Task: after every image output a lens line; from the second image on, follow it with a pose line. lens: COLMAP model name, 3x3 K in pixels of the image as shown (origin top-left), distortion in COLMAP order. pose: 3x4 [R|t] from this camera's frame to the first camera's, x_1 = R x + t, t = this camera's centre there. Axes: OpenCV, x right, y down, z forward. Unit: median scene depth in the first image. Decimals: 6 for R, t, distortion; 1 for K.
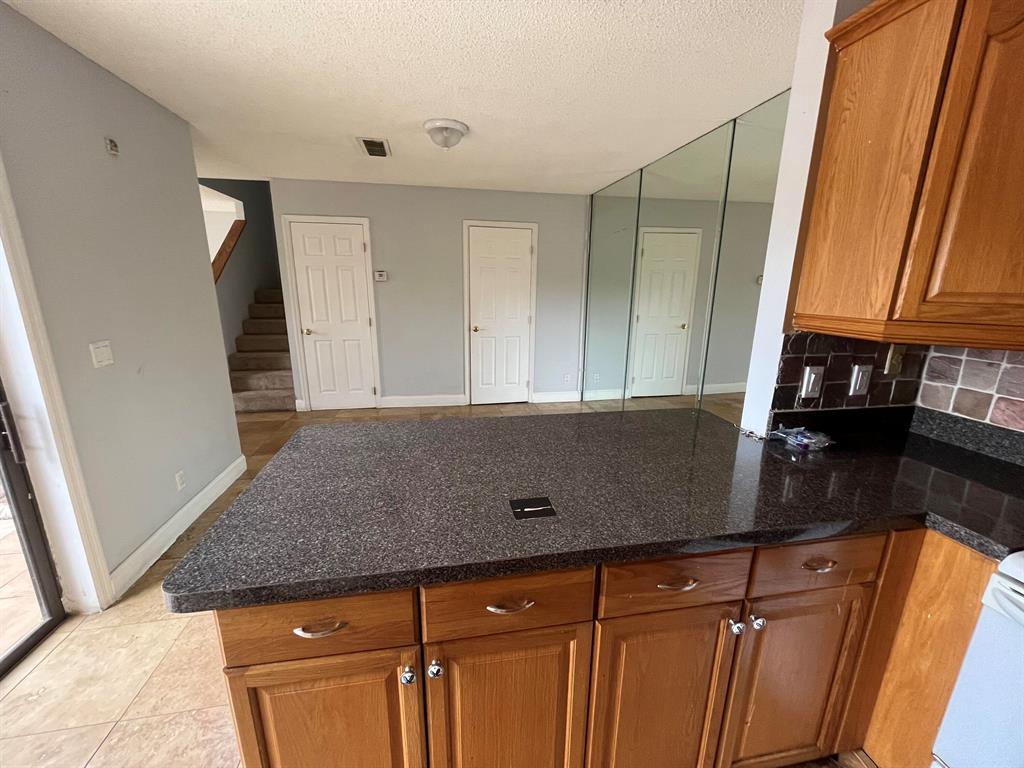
lens RADIAL K [[411.2, 0, 510.8], [0, 411.2, 385.8], [0, 0, 1]] dist [-0.002513, 0.000071]
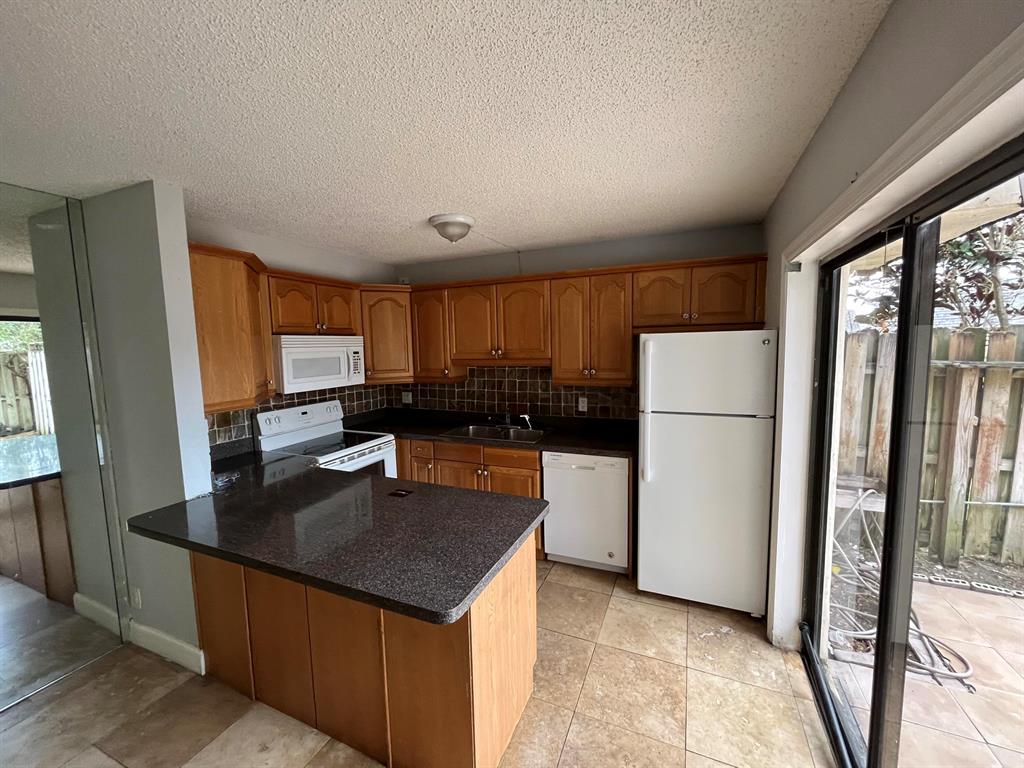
lens RADIAL K [[411.2, 0, 513.2], [0, 411.2, 384.2], [0, 0, 1]] dist [-0.002513, 0.000071]
pose [[-0.833202, -0.050181, 0.550687, -1.436135], [0.141953, 0.943090, 0.300716, -0.709911], [-0.534438, 0.328729, -0.778661, 2.021986]]
